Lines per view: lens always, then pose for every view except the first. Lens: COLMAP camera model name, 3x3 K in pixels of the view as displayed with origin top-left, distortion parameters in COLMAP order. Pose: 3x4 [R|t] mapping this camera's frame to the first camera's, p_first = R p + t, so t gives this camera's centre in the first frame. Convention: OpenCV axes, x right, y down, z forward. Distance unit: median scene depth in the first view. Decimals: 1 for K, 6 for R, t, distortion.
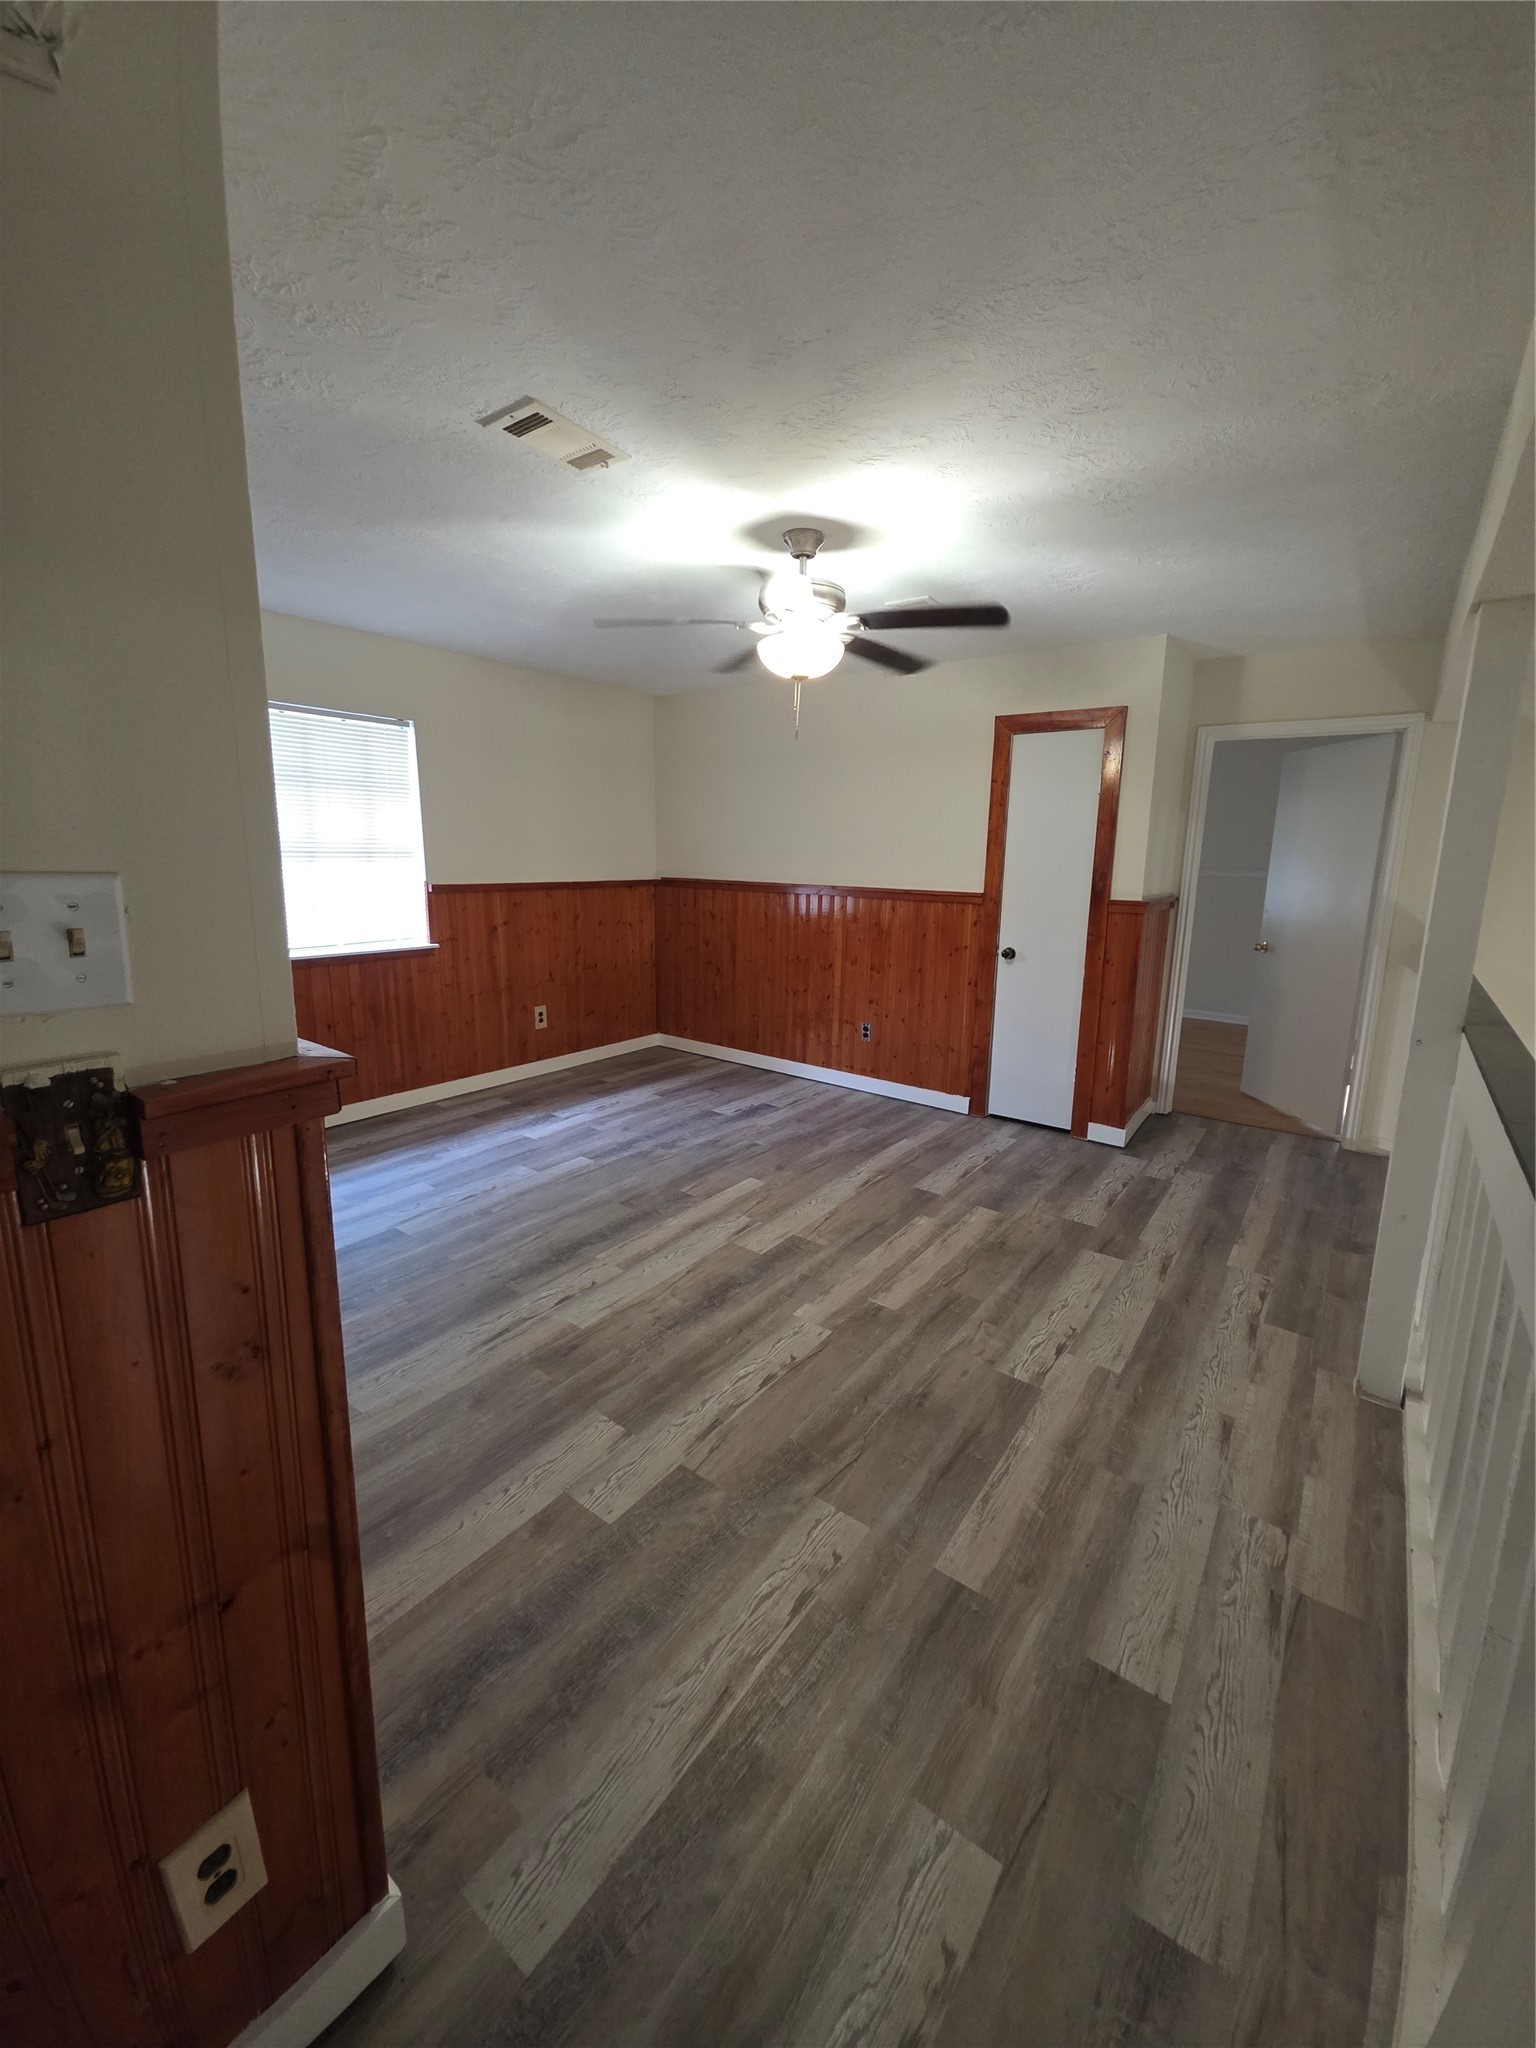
lens RADIAL K [[824.2, 0, 764.7], [0, 824.2, 1018.7], [0, 0, 1]] dist [-0.003151, -0.001347]
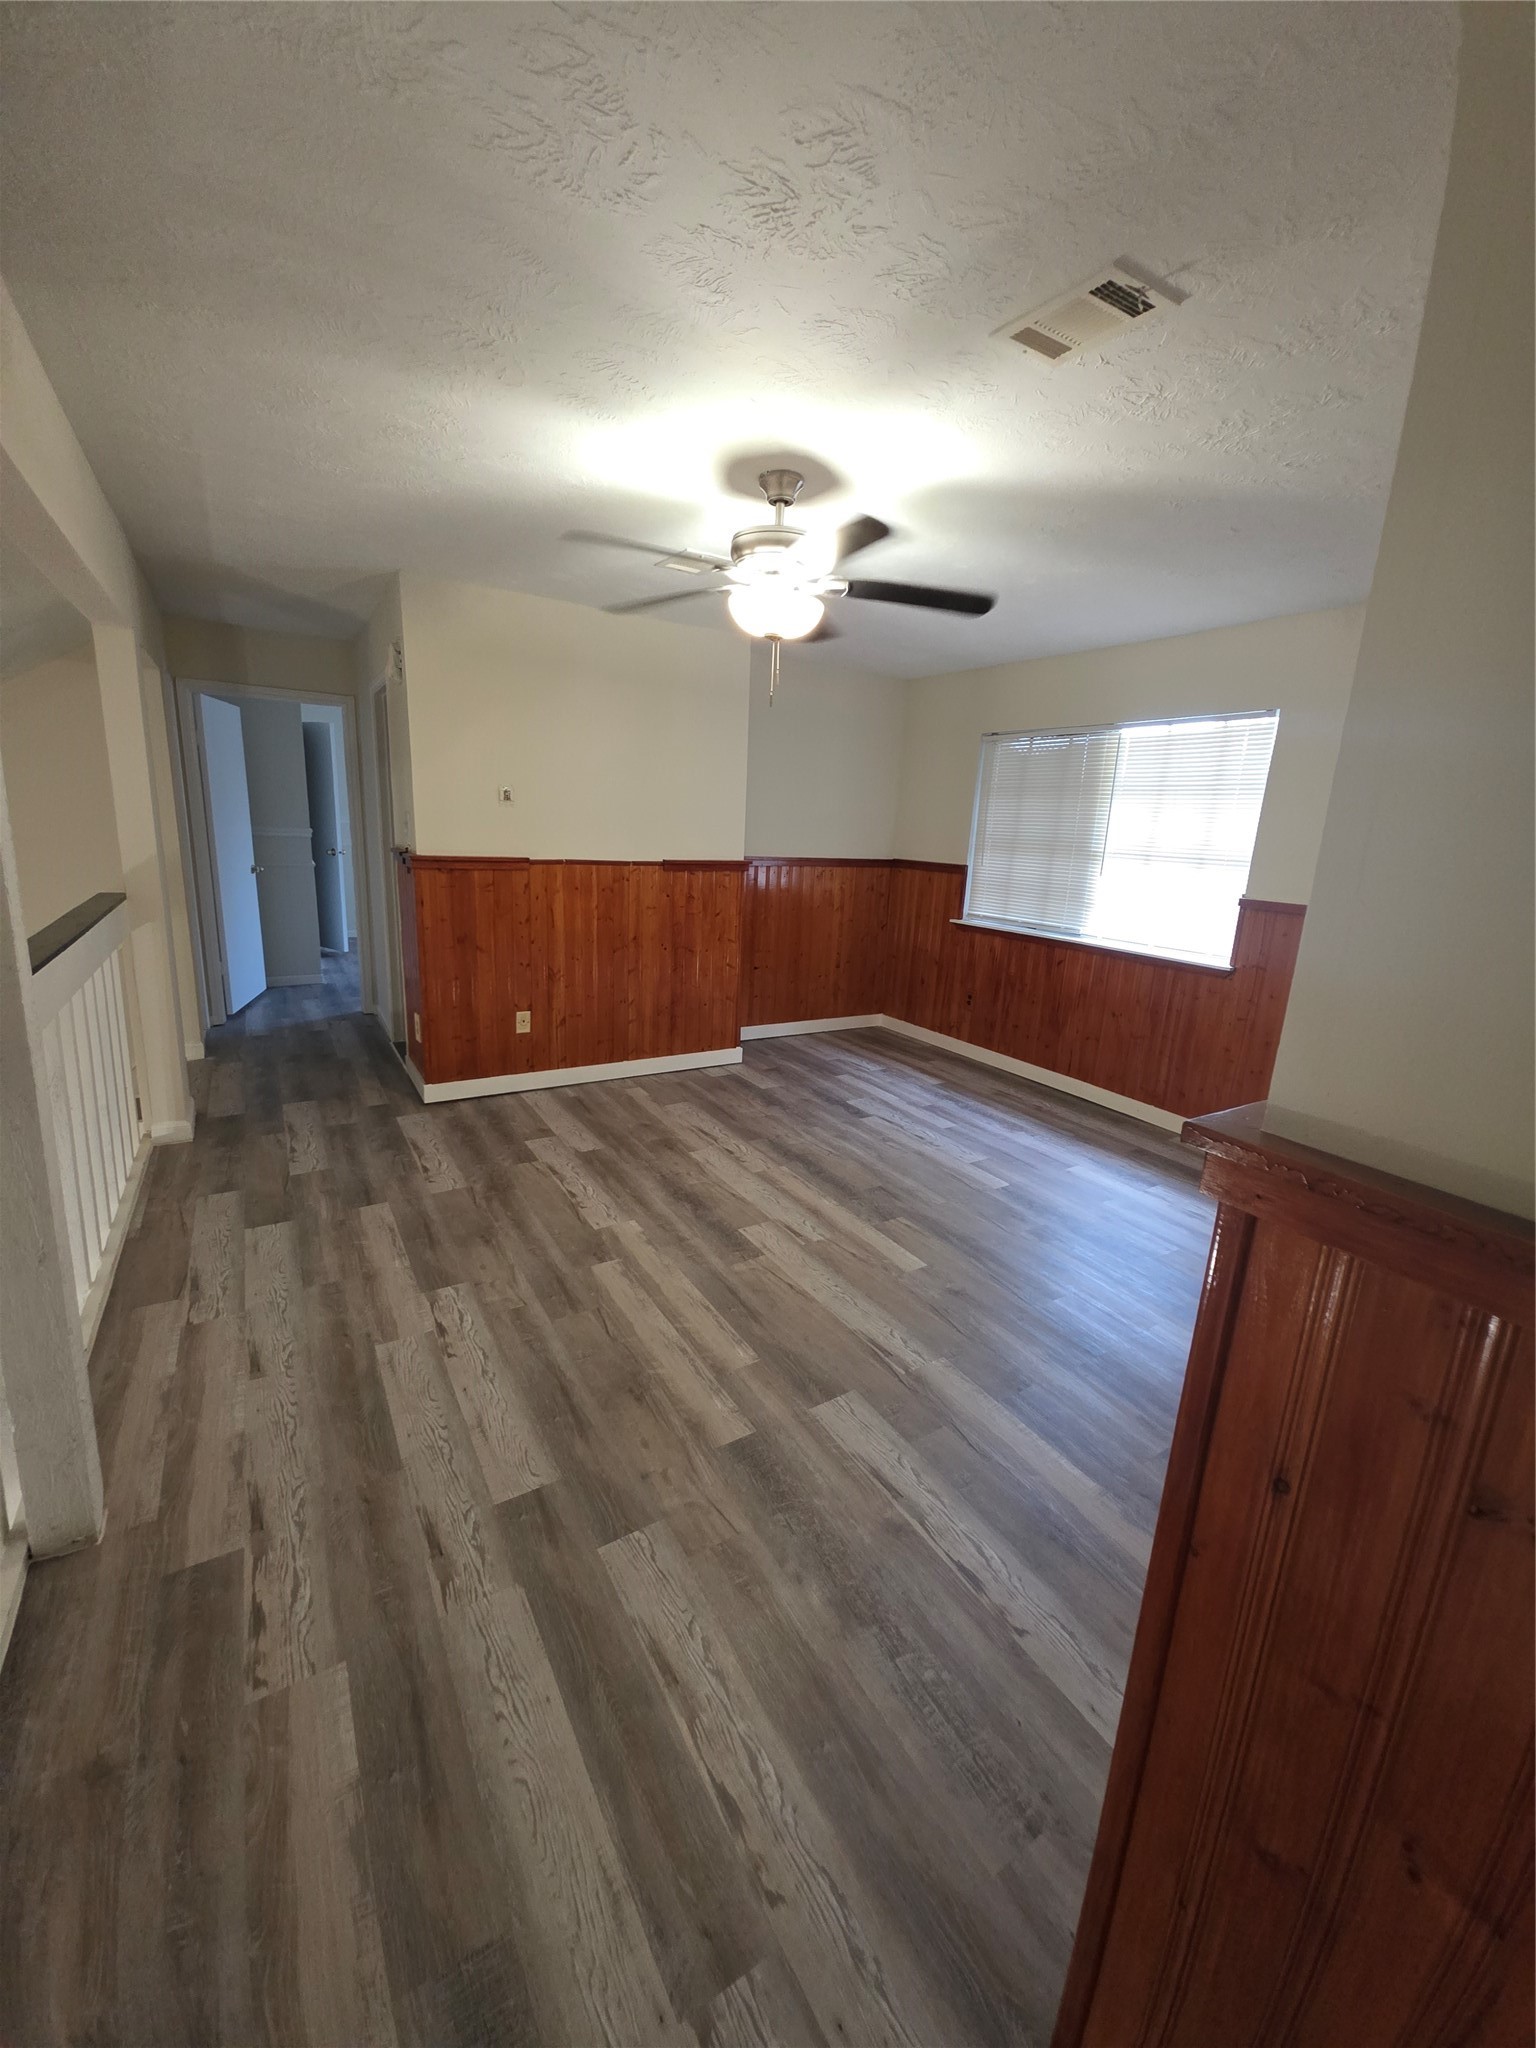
lens RADIAL K [[824.2, 0, 772.8], [0, 824.2, 1005.9], [0, 0, 1]] dist [-0.003151, -0.001347]
pose [[-0.374243, 0.165641, -0.912417, 0.956125], [-0.245229, 0.931213, 0.269638, -0.278928], [0.894318, 0.324662, -0.307880, 1.416188]]
